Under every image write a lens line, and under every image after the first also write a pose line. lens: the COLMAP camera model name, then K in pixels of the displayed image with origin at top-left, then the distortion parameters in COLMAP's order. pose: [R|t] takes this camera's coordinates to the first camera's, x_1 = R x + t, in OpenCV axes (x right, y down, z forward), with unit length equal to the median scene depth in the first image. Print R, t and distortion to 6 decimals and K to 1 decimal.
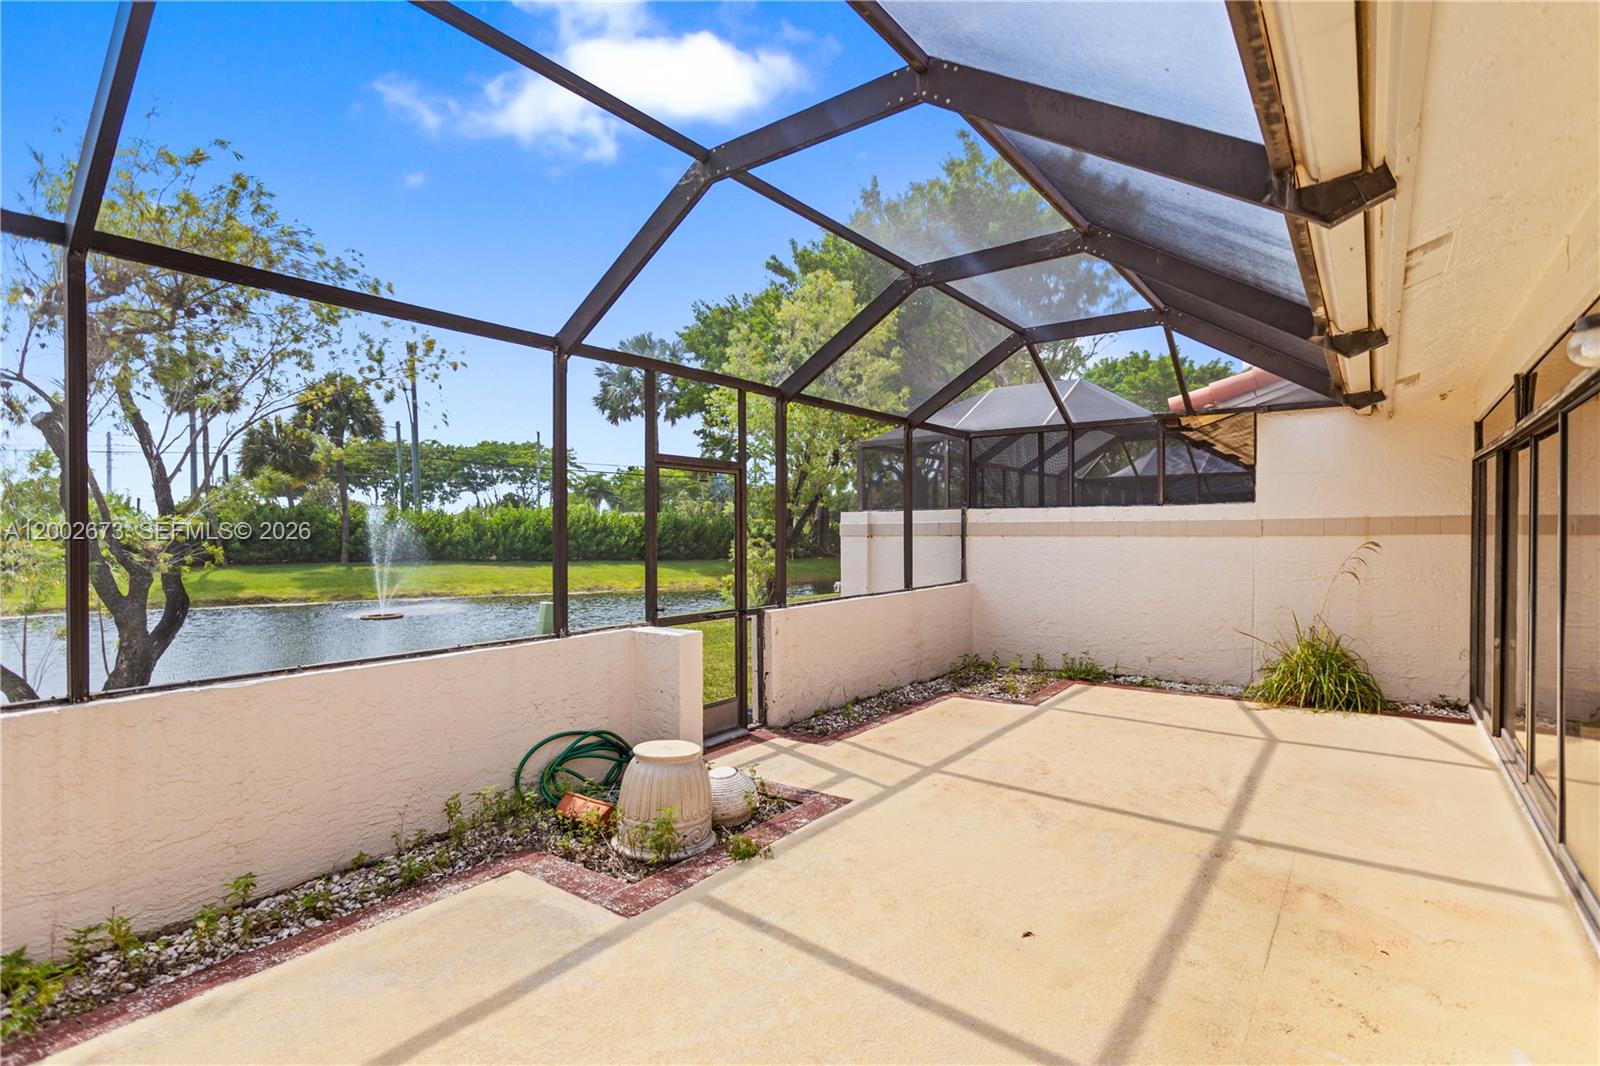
lens RADIAL K [[770.1, 0, 802.5], [0, 770.1, 536.0], [0, 0, 1]] dist [0.002312, 0.001151]
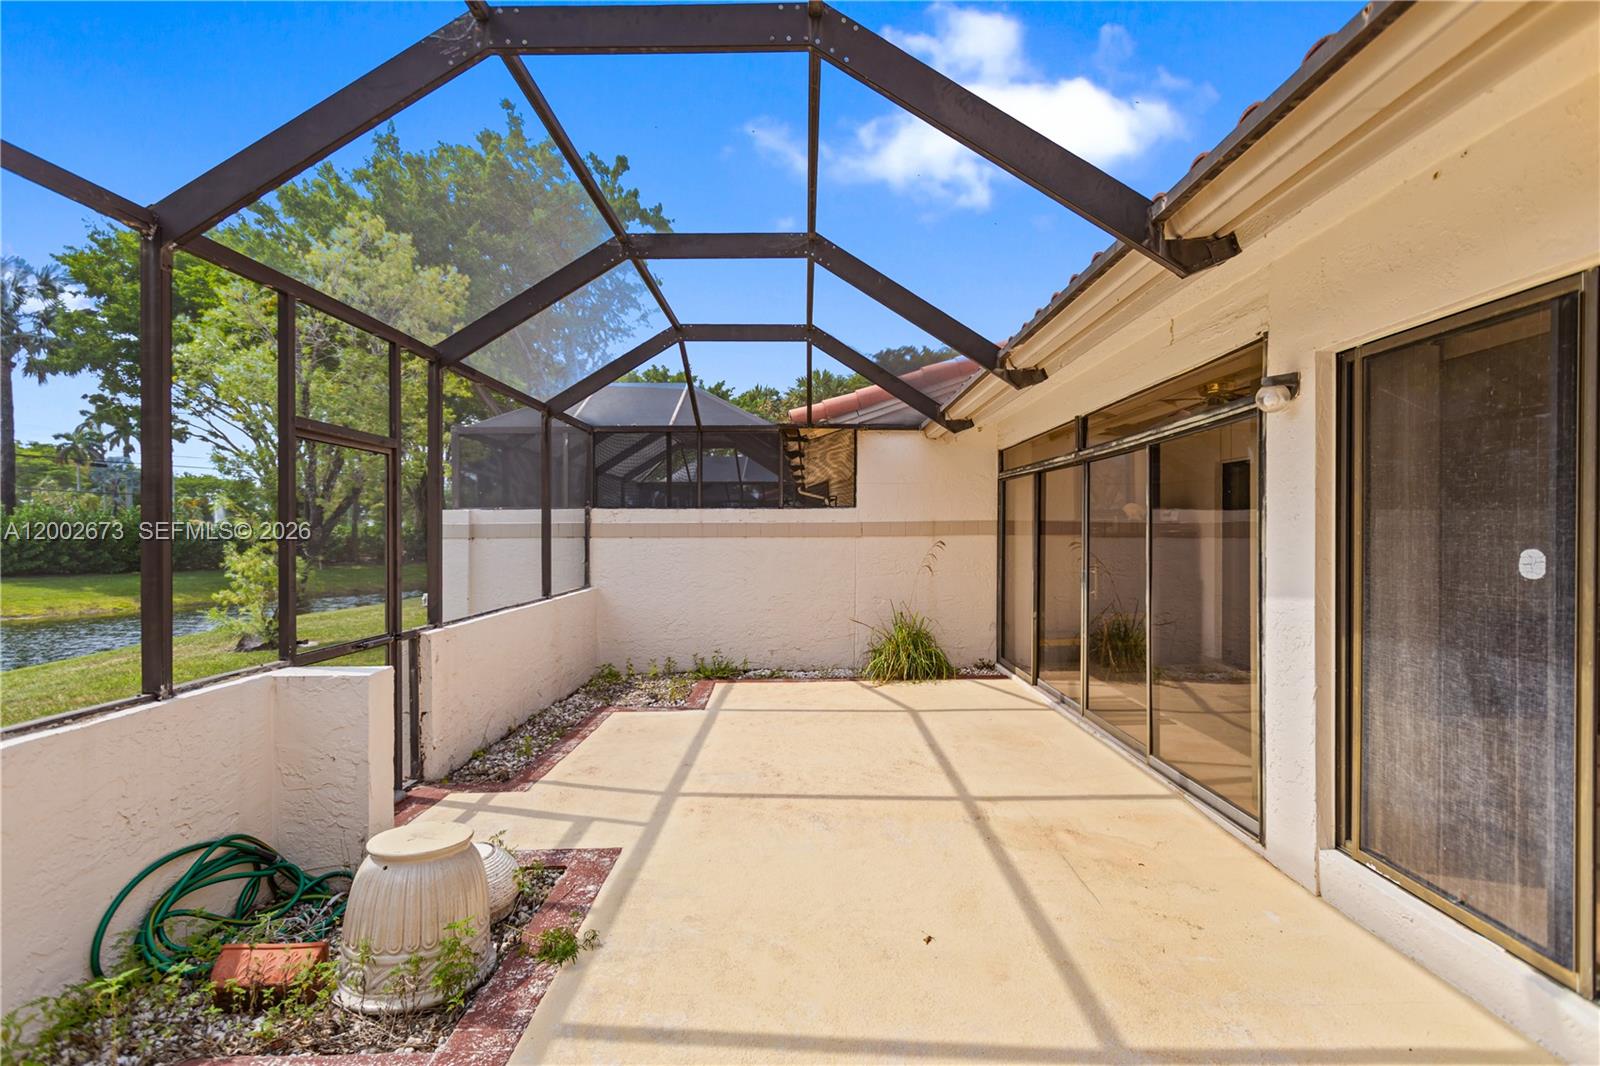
lens RADIAL K [[770.1, 0, 802.5], [0, 770.1, 536.0], [0, 0, 1]] dist [0.002312, 0.001151]
pose [[0.804221, -0.000505, 0.594330, -0.218051], [0.003529, 0.999986, -0.003925, 0.004168], [-0.594320, 0.005254, 0.804211, 0.159785]]
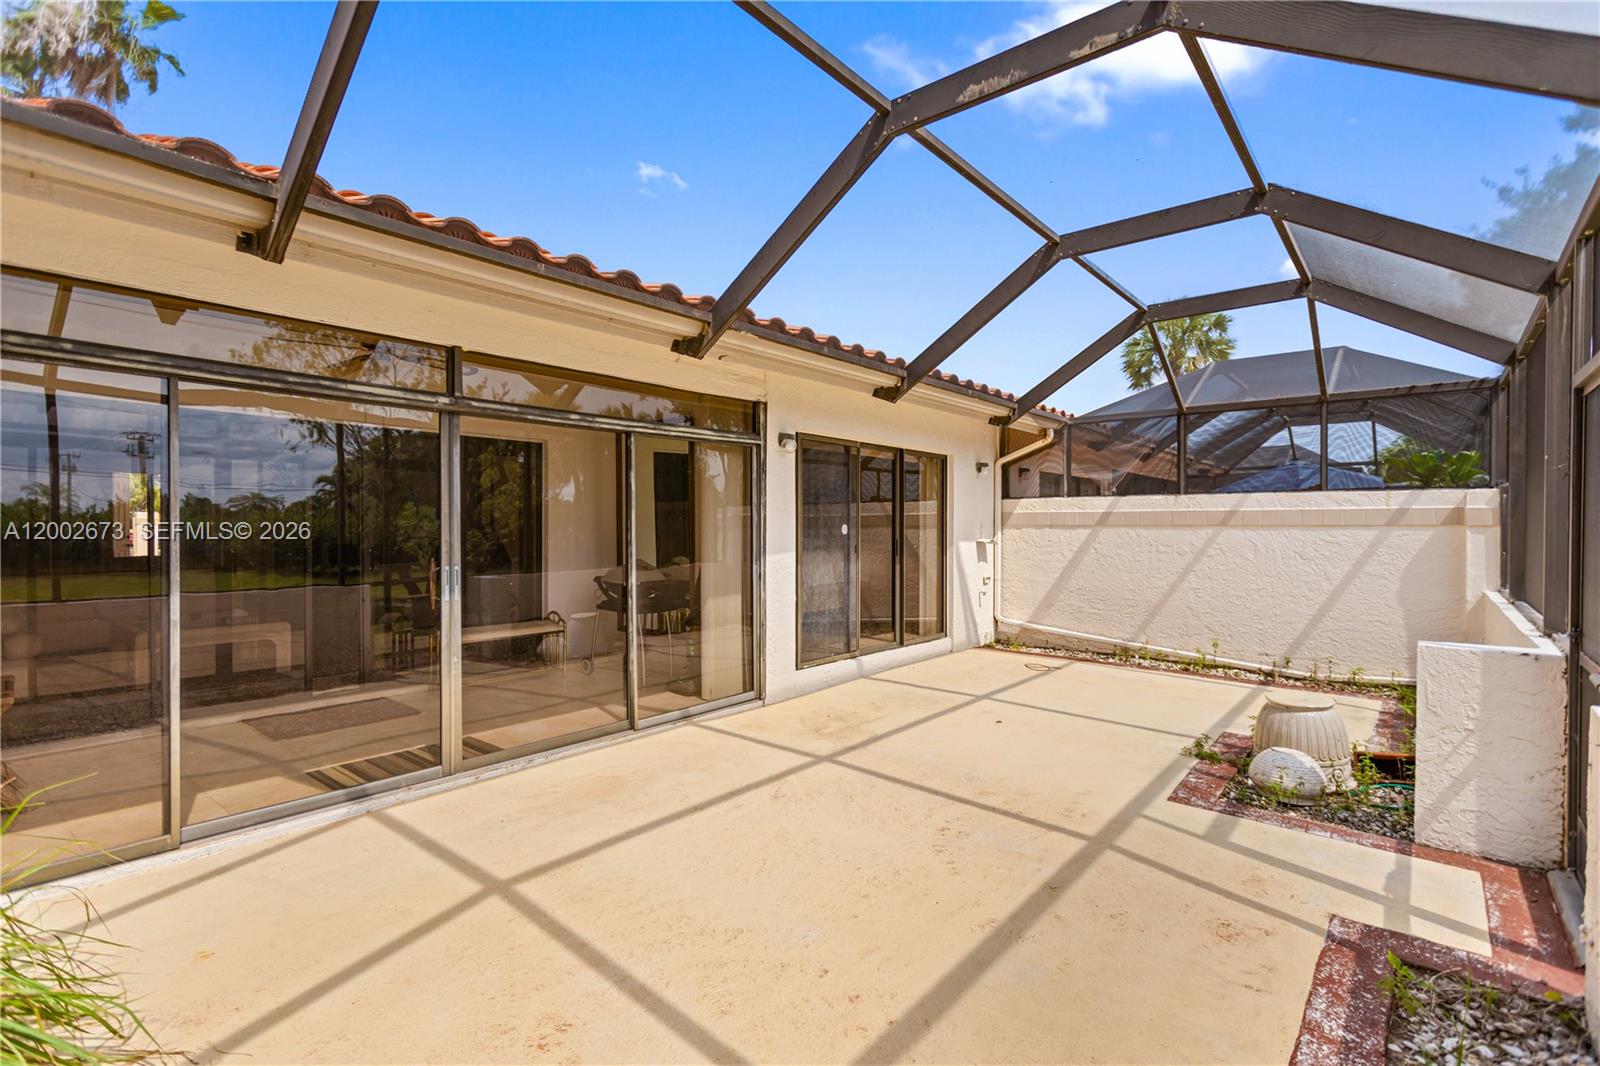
lens RADIAL K [[743.9, 0, 781.2], [0, 743.9, 543.2], [0, 0, 1]] dist [0.003608, 0.001330]
pose [[-0.997467, -0.000199, 0.071135, 0.369308], [0.002064, 0.999494, 0.031737, 0.001022], [-0.071106, 0.031804, -0.996962, 1.517291]]
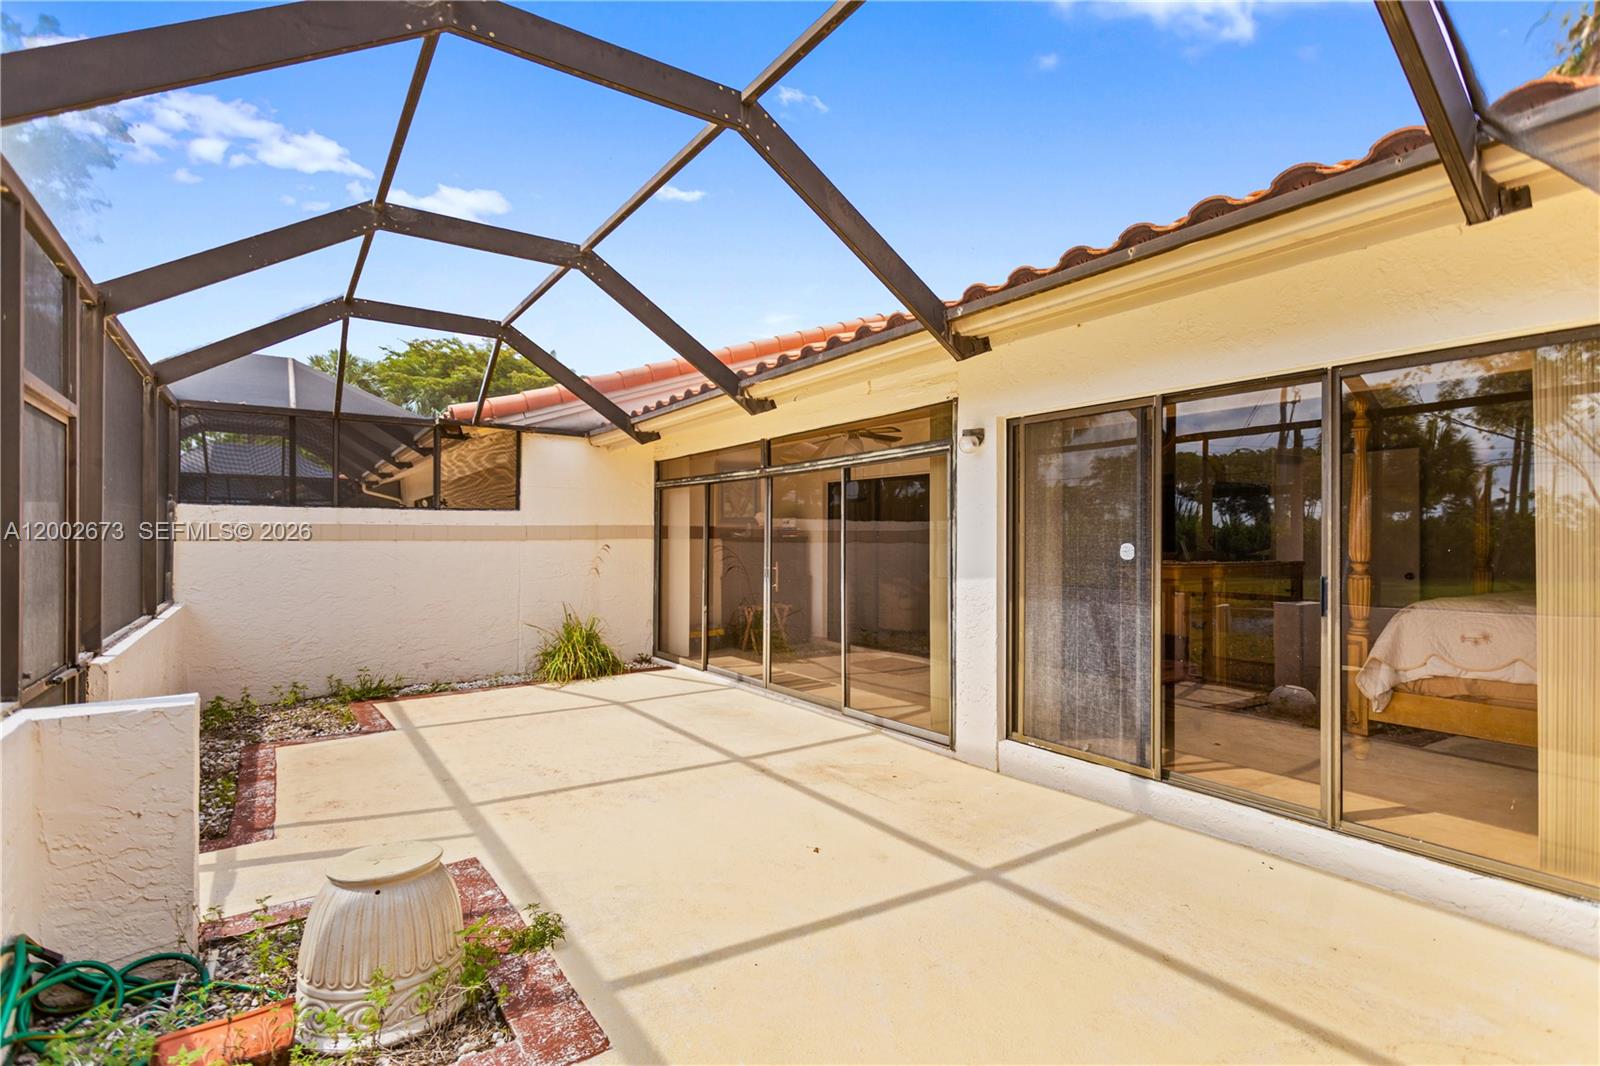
lens RADIAL K [[768.6, 0, 804.7], [0, 768.6, 537.3], [0, 0, 1]] dist [0.004112, 0.000541]
pose [[0.320235, 0.006272, 0.947318, -0.470003], [0.005439, 0.999949, -0.008459, 0.010256], [-0.947323, 0.007861, 0.320184, 0.320773]]
